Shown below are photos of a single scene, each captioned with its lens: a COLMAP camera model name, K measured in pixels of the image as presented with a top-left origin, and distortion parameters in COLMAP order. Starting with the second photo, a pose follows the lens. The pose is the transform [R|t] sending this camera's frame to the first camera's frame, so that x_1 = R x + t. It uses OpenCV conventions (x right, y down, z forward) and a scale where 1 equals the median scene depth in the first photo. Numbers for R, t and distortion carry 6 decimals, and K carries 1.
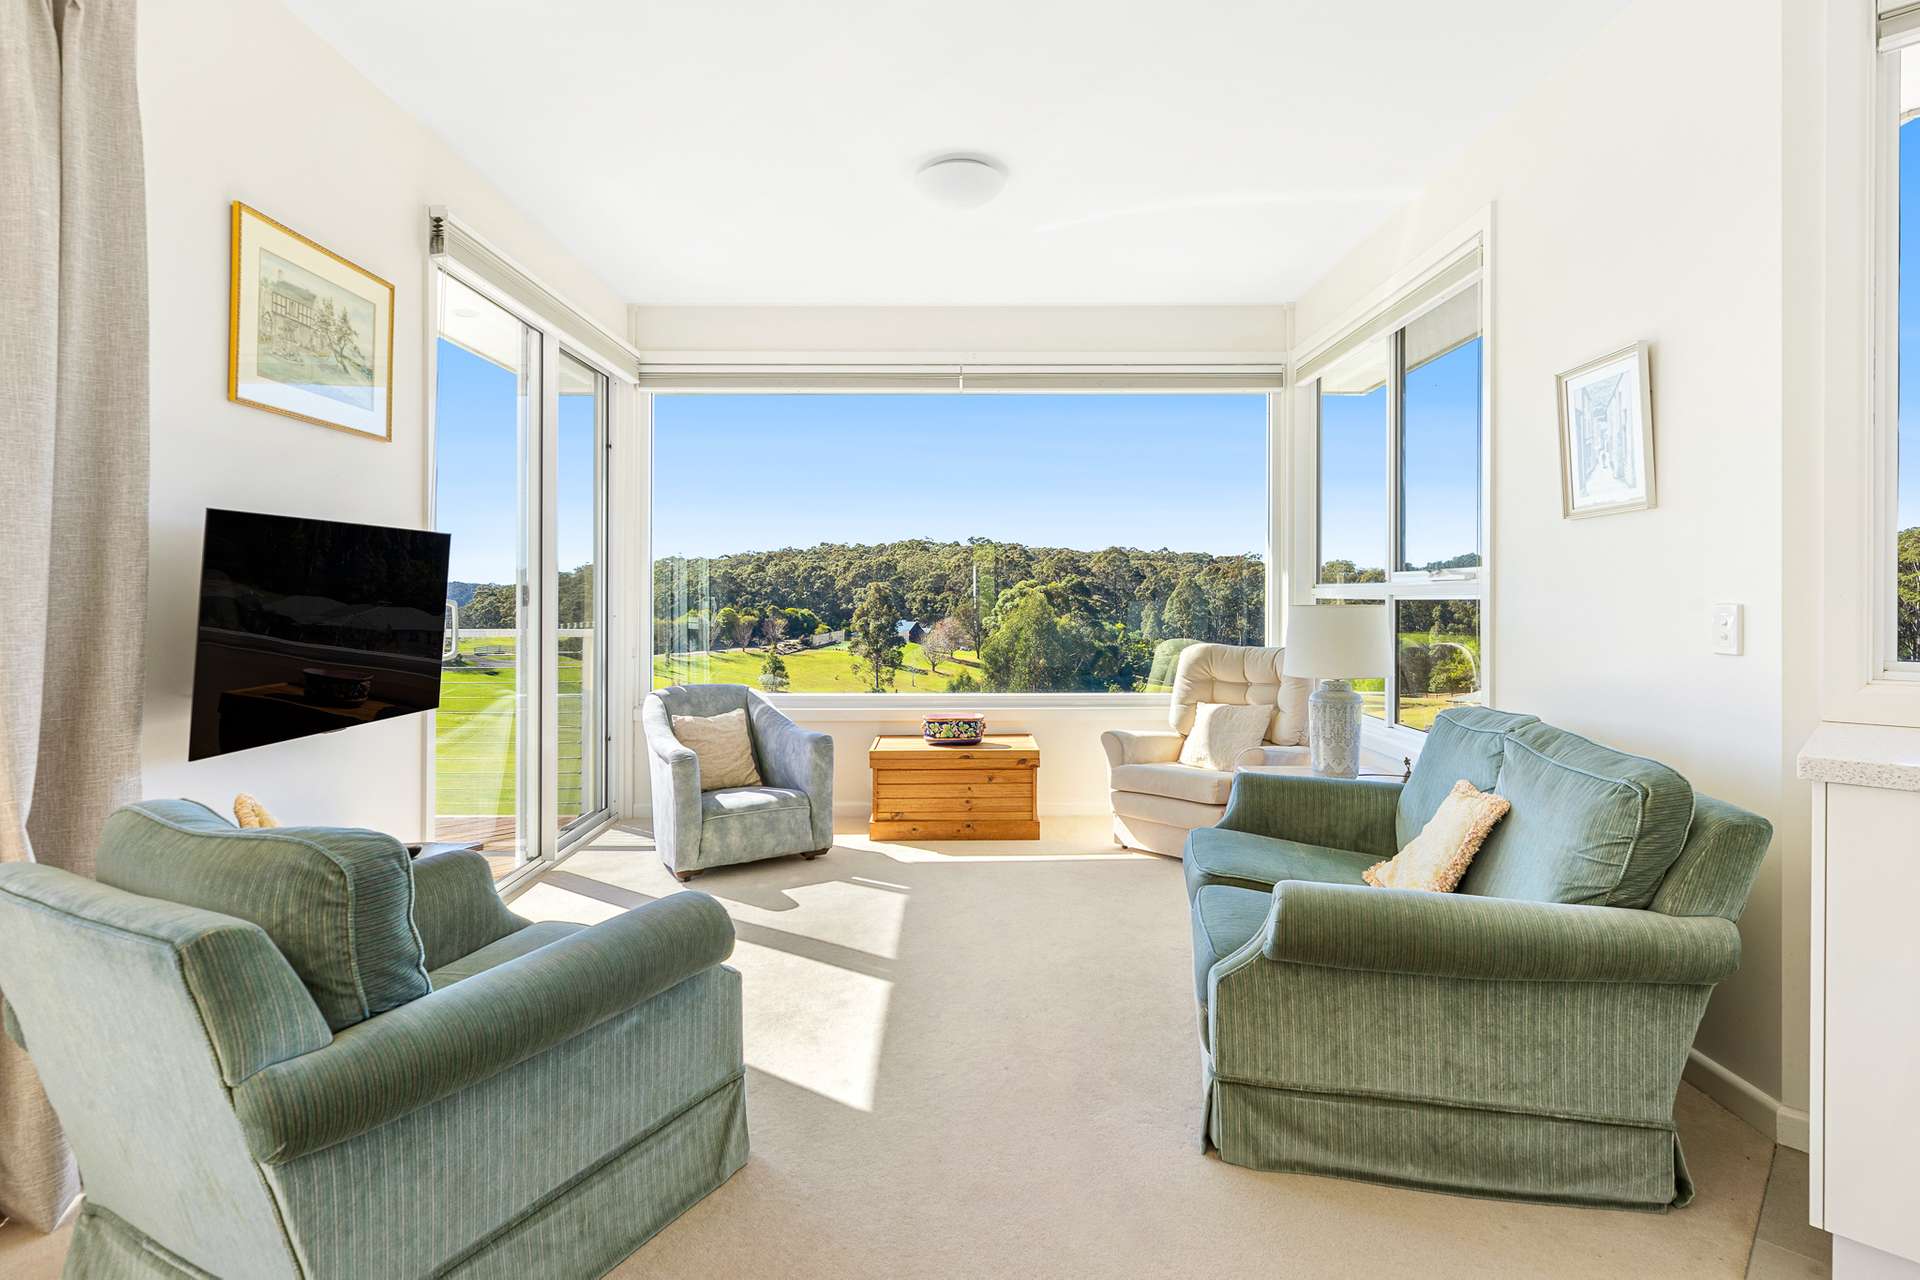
lens RADIAL K [[966.9, 0, 959.8], [0, 966.9, 600.7], [0, 0, 1]] dist [0.000838, 0.000397]
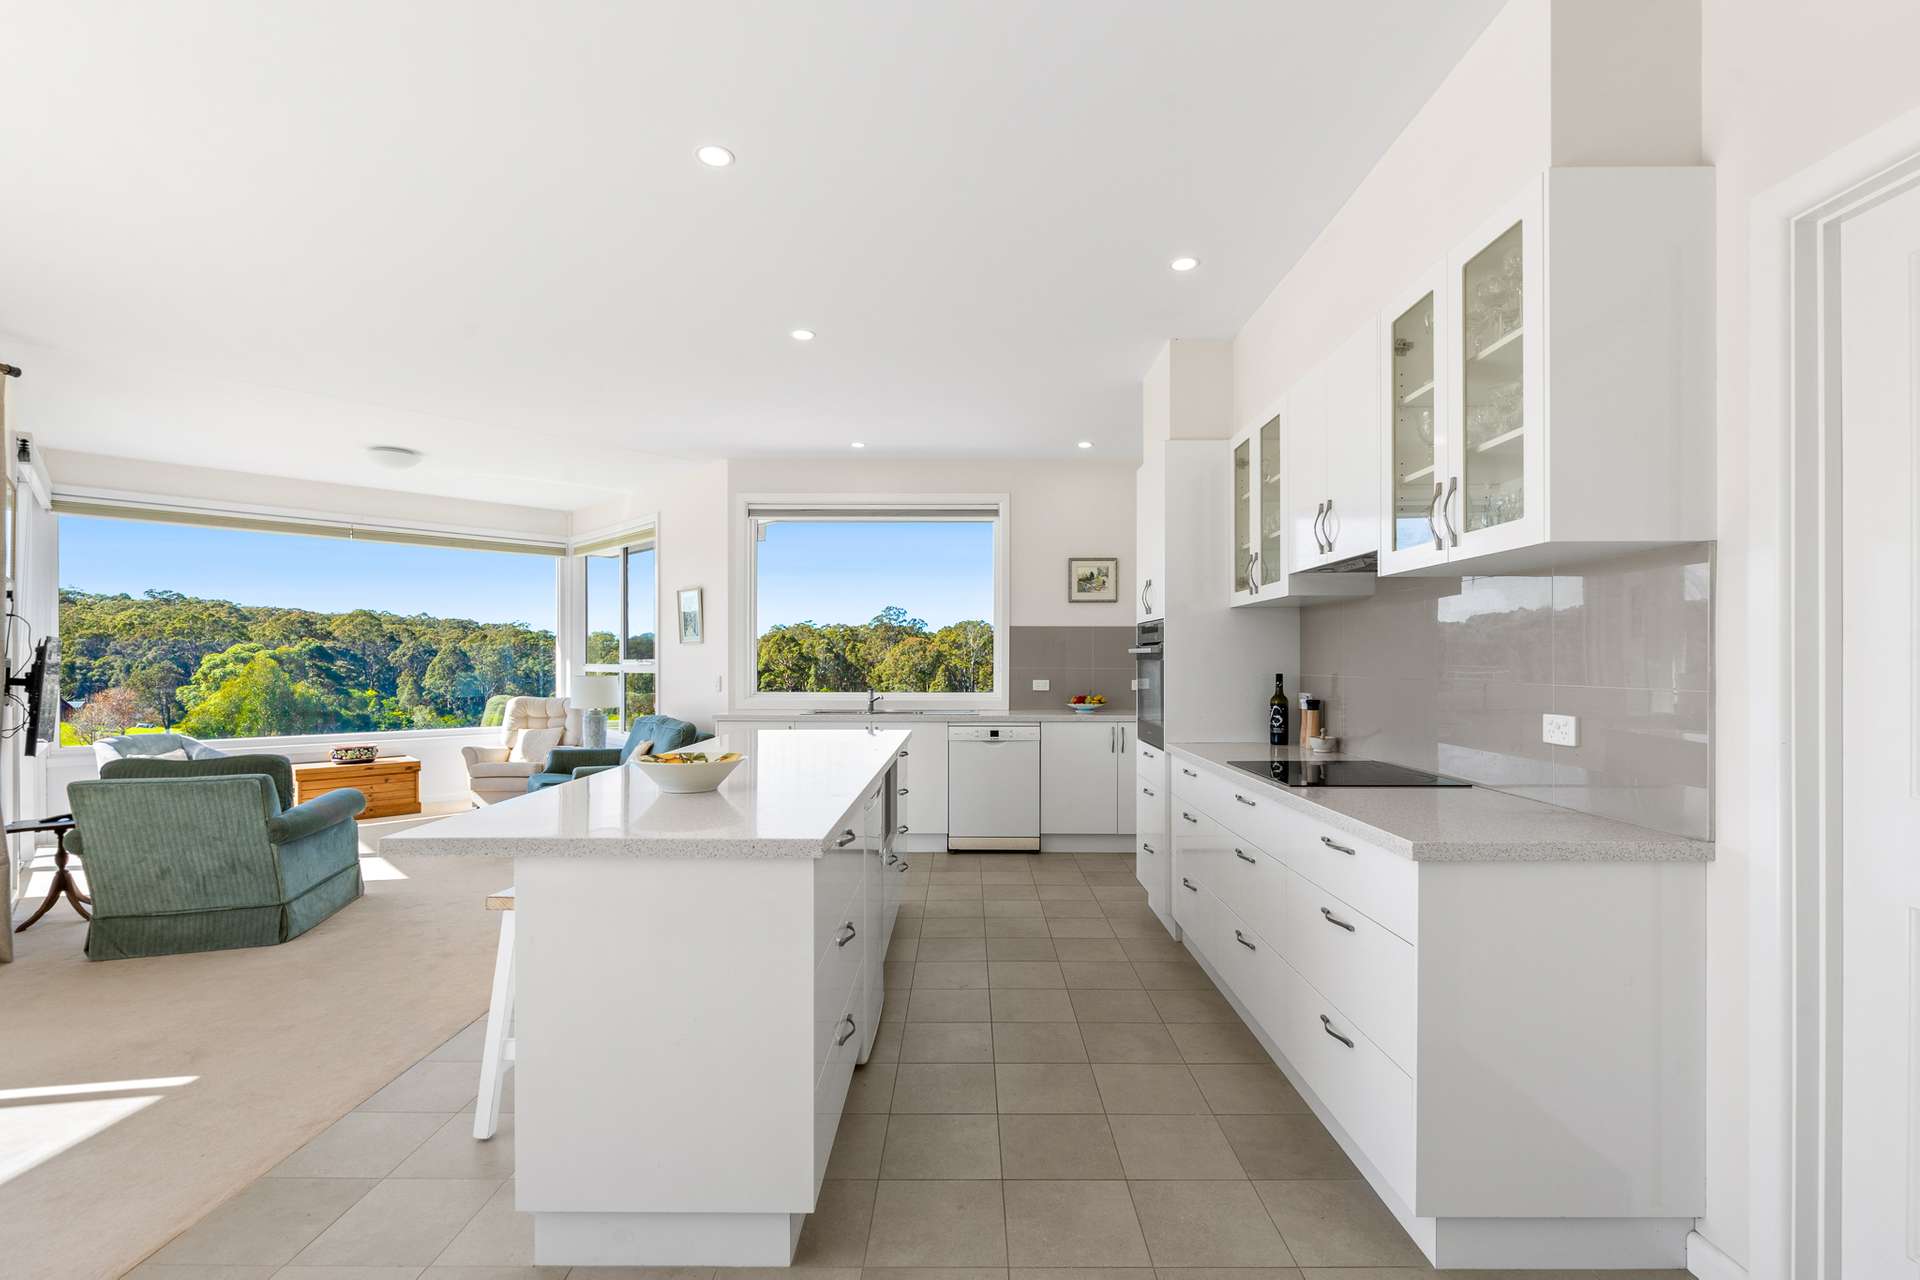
lens RADIAL K [[850.8, 0, 967.8], [0, 850.8, 666.0], [0, 0, 1]] dist [0.000210, 0.000138]
pose [[0.712279, -0.000484, 0.701896, -0.275808], [0.000834, 1.000000, -0.000156, -0.012522], [-0.701896, 0.000697, 0.712279, -0.733030]]
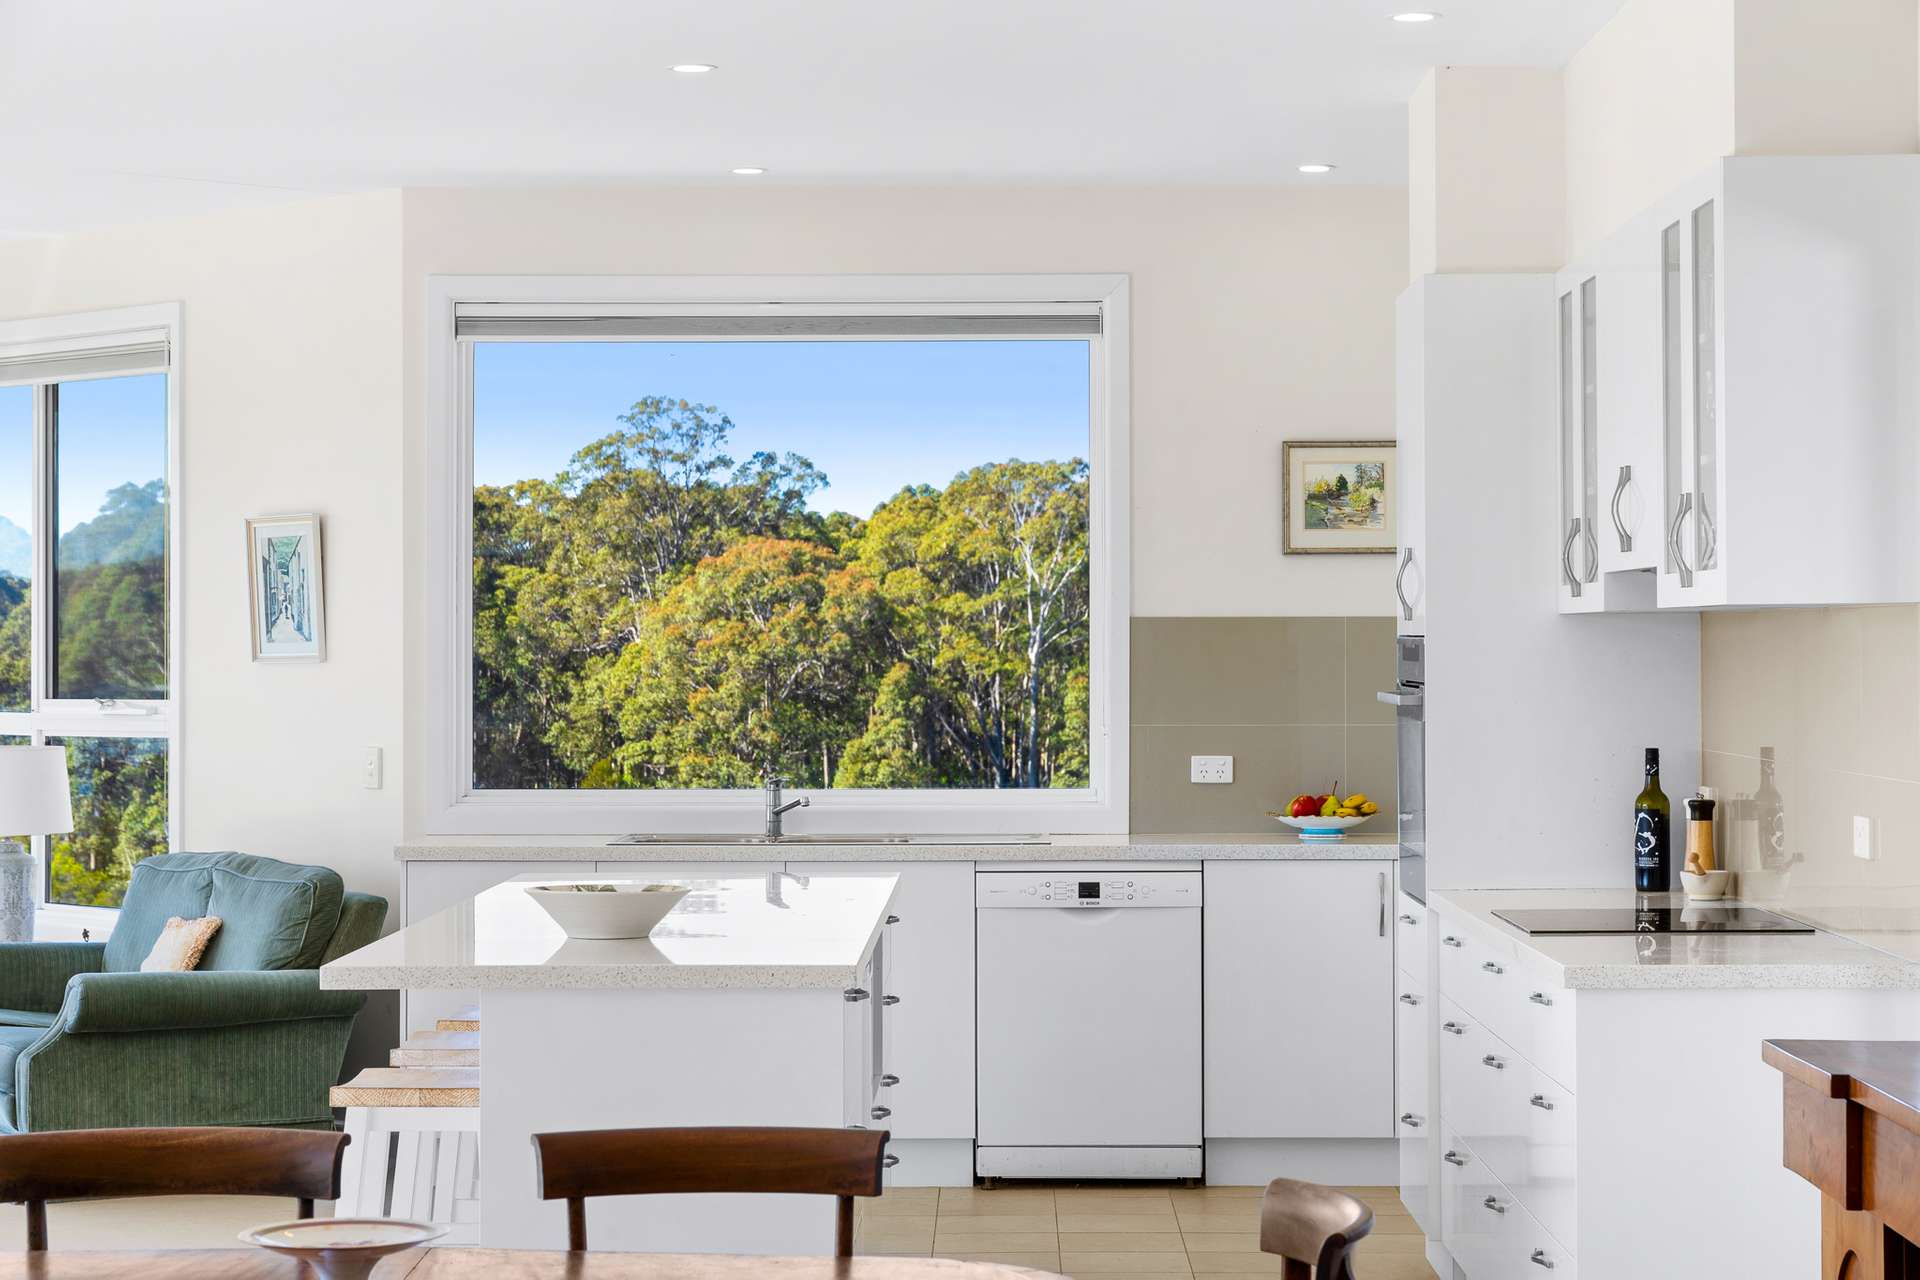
lens RADIAL K [[3957.2, 0, 960.0], [0, 3957.2, 640.0], [0, 0, 1]] dist [-0.008412, -0.097823]
pose [[0.721469, 0.001546, 0.692445, -0.992698], [0.004556, 0.999965, -0.006980, -0.043322], [-0.692432, 0.008190, 0.721437, -1.452442]]
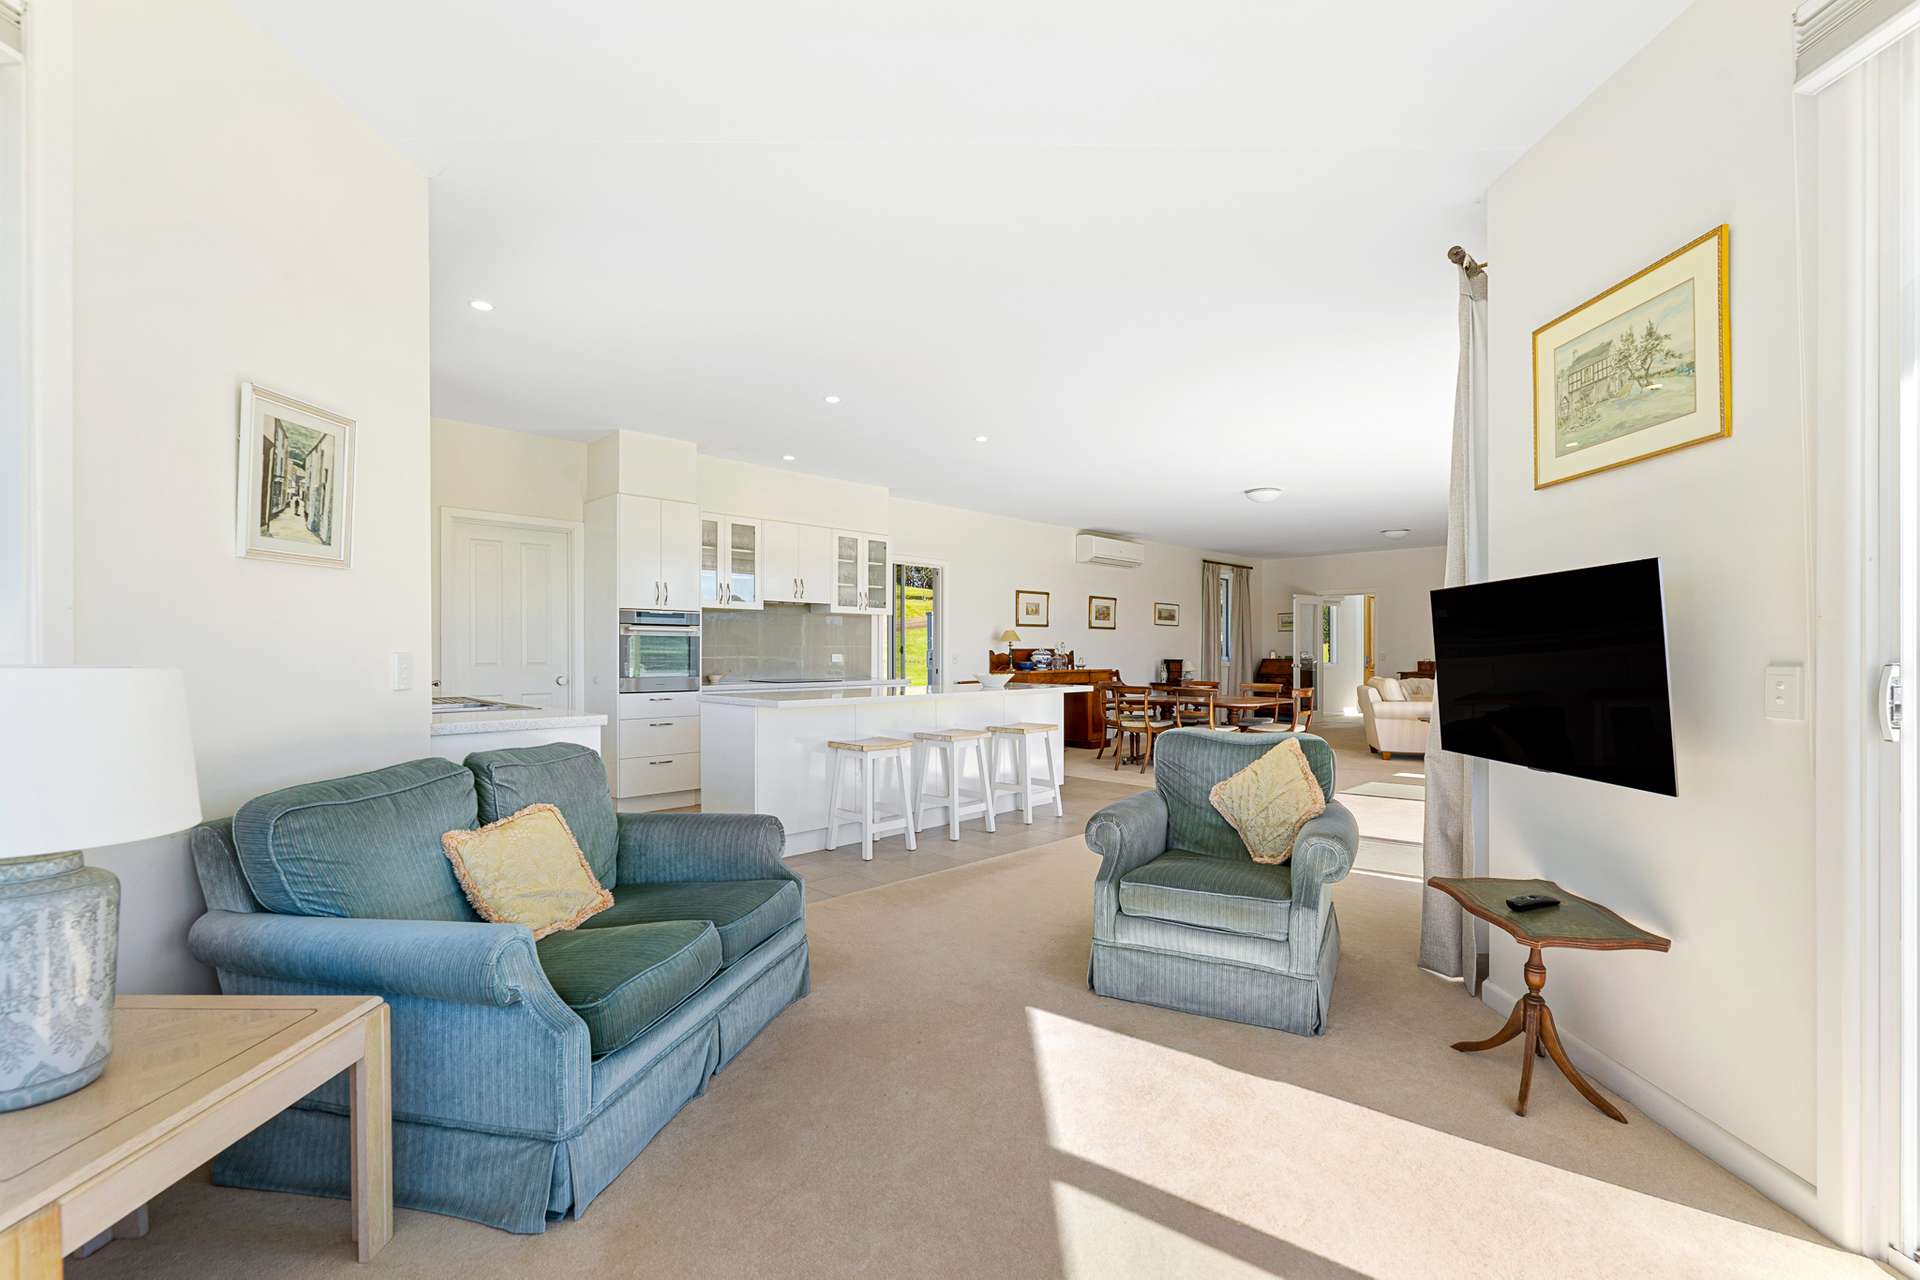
lens RADIAL K [[814.9, 0, 960.0], [0, 814.9, 640.0], [0, 0, 1]] dist [-0.000079, -0.000011]
pose [[-0.999650, 0.002502, 0.026336, -0.010676], [0.002540, 0.999996, 0.001410, -0.006216], [-0.026333, 0.001476, -0.999652, 0.980468]]
